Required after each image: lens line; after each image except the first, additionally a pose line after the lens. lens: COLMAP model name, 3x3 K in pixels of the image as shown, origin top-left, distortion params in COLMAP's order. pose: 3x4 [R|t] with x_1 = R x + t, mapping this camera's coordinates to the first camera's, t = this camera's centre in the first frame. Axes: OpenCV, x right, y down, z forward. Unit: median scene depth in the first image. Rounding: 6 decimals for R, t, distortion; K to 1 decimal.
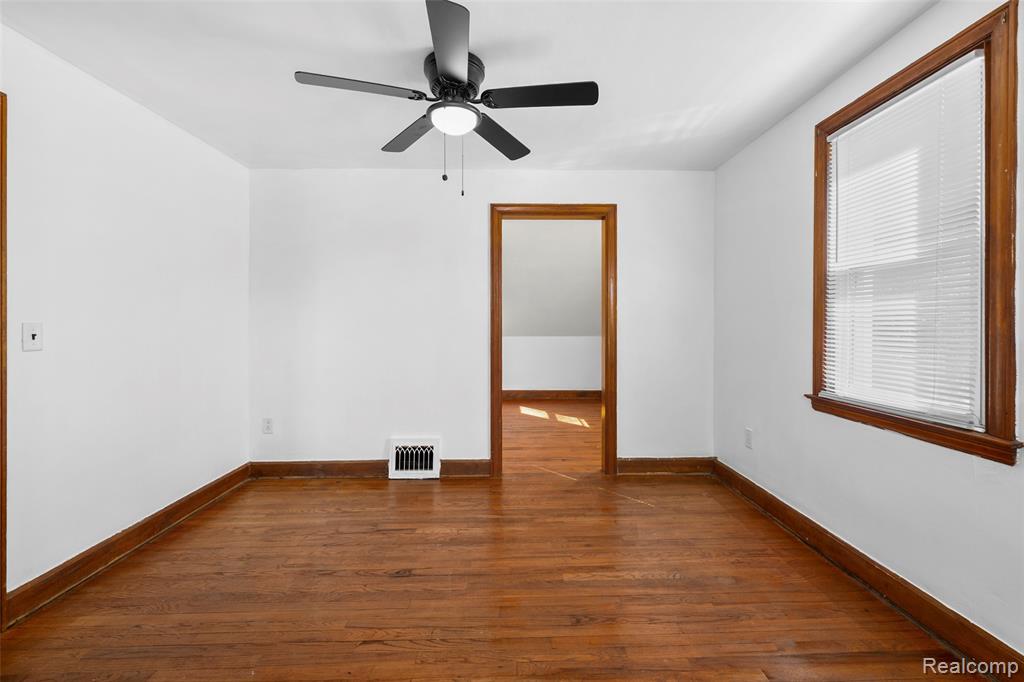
lens RADIAL K [[409.4, 0, 514.5], [0, 409.4, 331.5], [0, 0, 1]] dist [-0.003462, 0.000288]
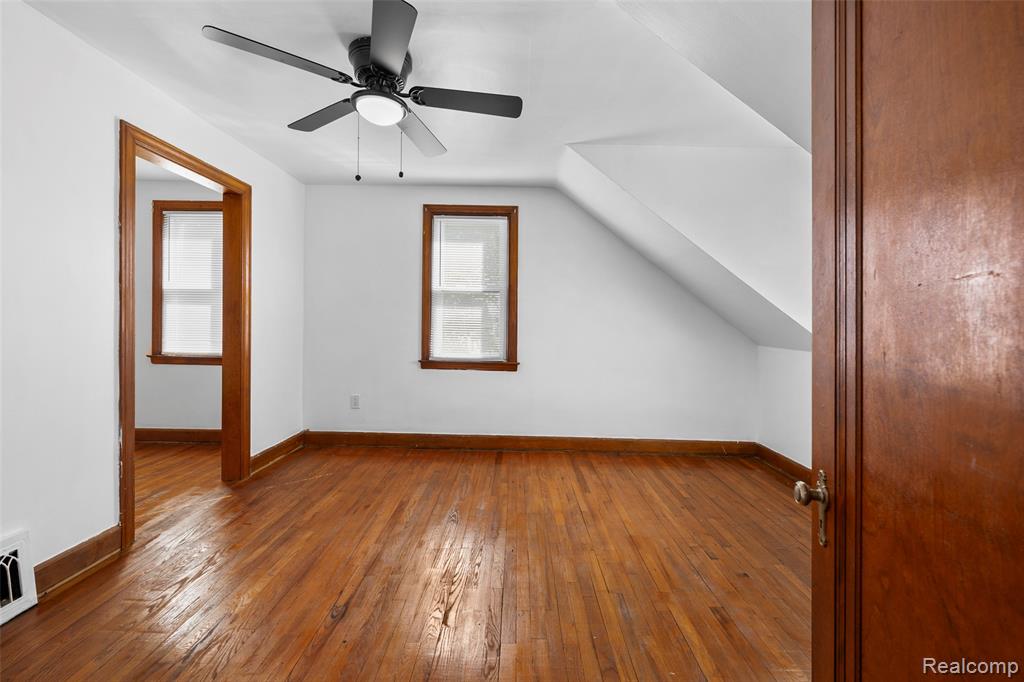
lens RADIAL K [[409.4, 0, 505.8], [0, 409.4, 323.8], [0, 0, 1]] dist [-0.003462, 0.000288]
pose [[0.051744, 0.000108, 0.998660, -0.955659], [-0.005622, 0.999984, 0.000183, -0.000811], [-0.998645, -0.005624, 0.051744, 0.542753]]
